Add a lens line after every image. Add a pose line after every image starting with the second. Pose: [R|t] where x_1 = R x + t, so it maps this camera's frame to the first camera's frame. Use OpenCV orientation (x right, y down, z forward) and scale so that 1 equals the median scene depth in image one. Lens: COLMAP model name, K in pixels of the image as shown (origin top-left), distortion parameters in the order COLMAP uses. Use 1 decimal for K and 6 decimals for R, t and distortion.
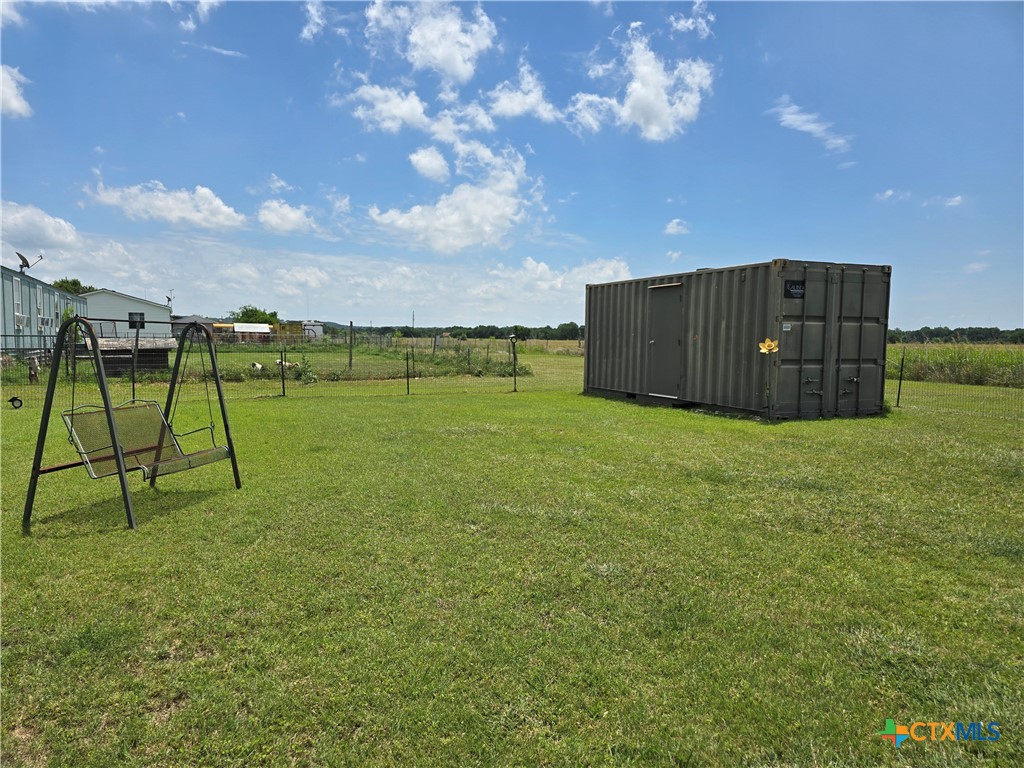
lens RADIAL K [[635.5, 0, 496.7], [0, 635.5, 385.7], [0, 0, 1]] dist [-0.005310, -0.003167]
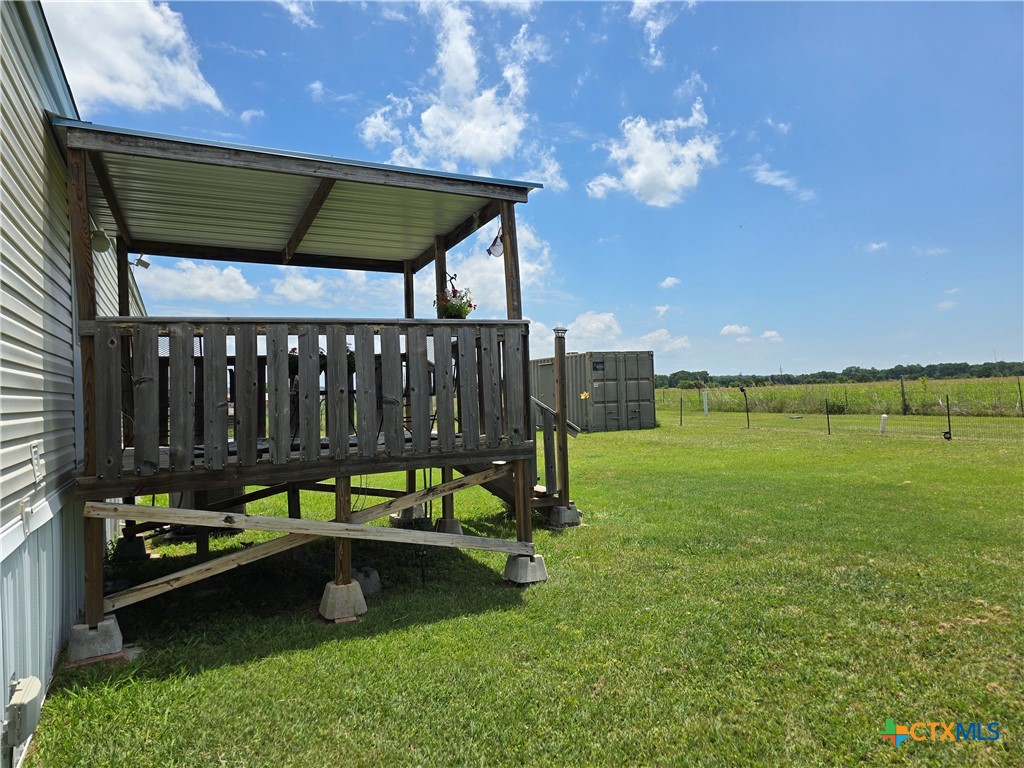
lens RADIAL K [[693.4, 0, 504.3], [0, 693.4, 380.2], [0, 0, 1]] dist [0.070674, -0.048275]
pose [[0.999158, -0.039763, -0.010146, 0.116135], [0.038713, 0.995333, -0.088395, 0.043859], [0.013613, 0.087928, 0.996034, -0.701571]]
